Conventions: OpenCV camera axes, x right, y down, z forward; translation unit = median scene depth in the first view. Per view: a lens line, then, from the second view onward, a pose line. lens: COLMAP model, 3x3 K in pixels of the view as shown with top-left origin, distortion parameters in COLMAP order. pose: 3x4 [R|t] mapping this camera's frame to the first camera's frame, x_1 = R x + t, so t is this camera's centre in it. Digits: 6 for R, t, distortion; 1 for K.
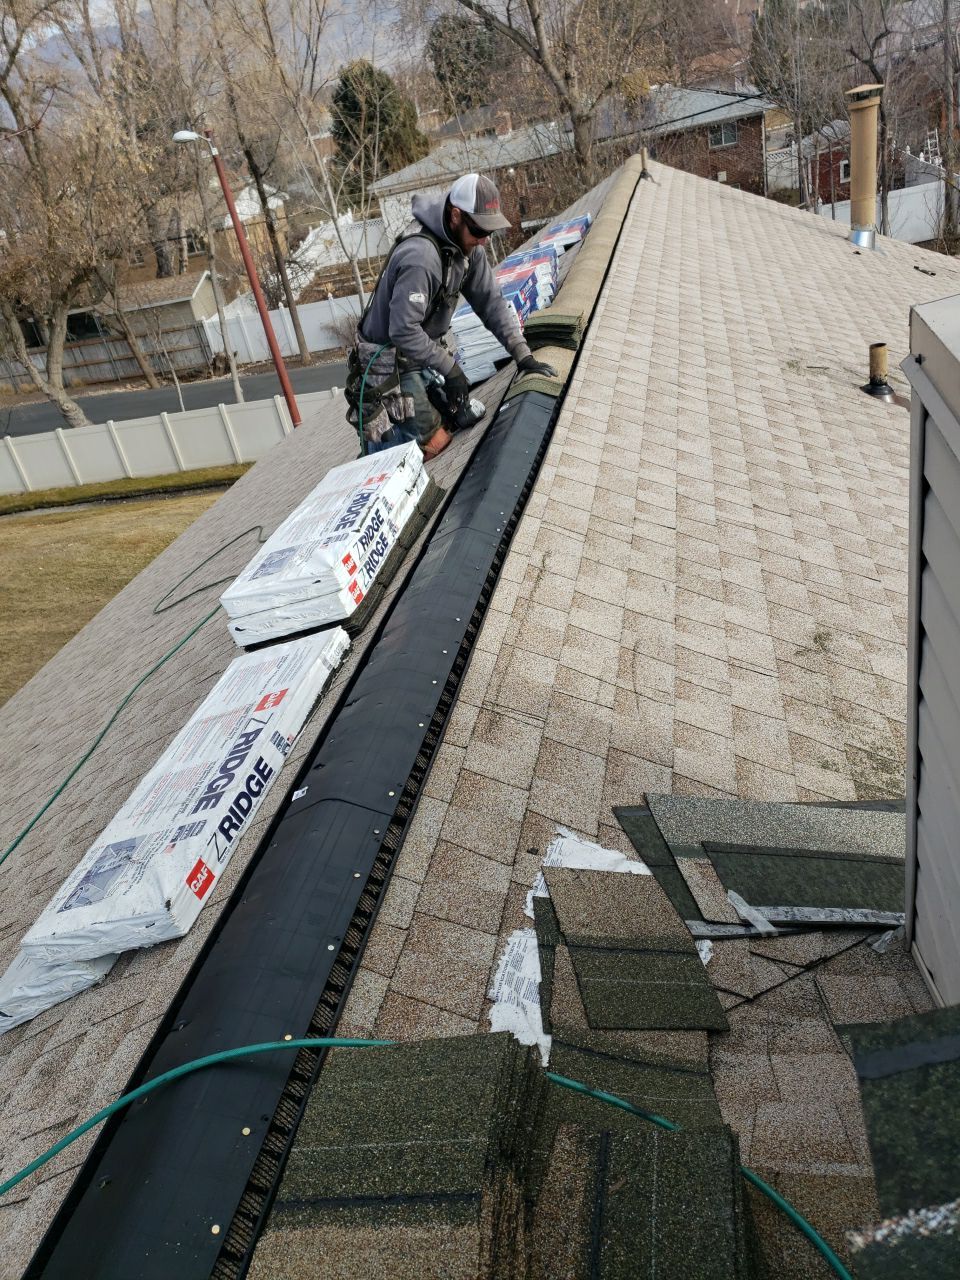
lens RADIAL K [[972.4, 0, 480.0], [0, 972.4, 640.0], [0, 0, 1]] dist [0.000092, -0.000534]
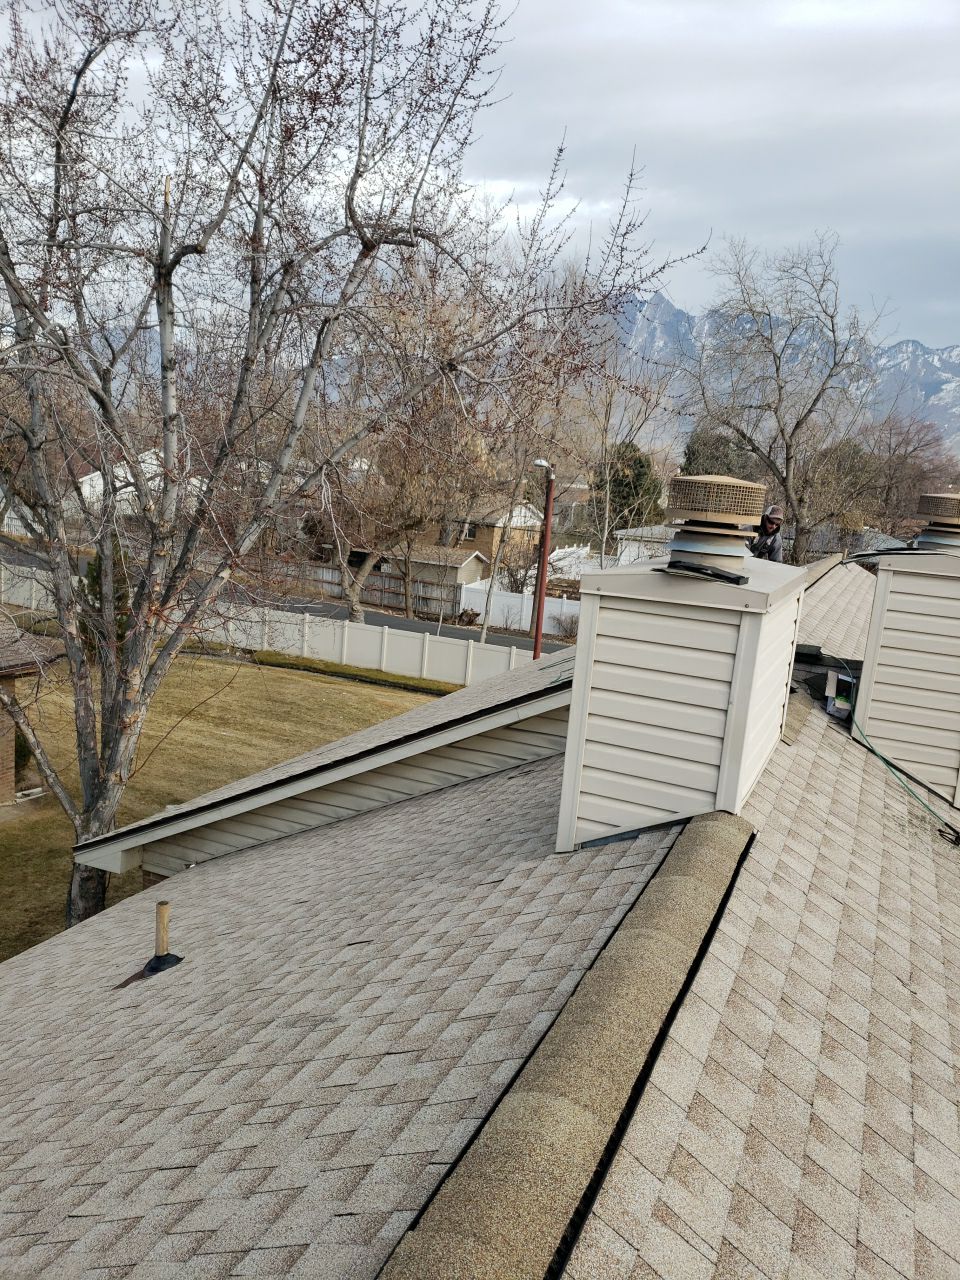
lens RADIAL K [[891.6, 0, 480.0], [0, 891.6, 640.0], [0, 0, 1]] dist [-0.000893, -0.002302]
pose [[0.930050, 0.309819, -0.197534, -0.016954], [-0.355491, 0.894675, -0.270524, 0.071448], [0.092915, 0.321822, 0.942230, -0.118586]]
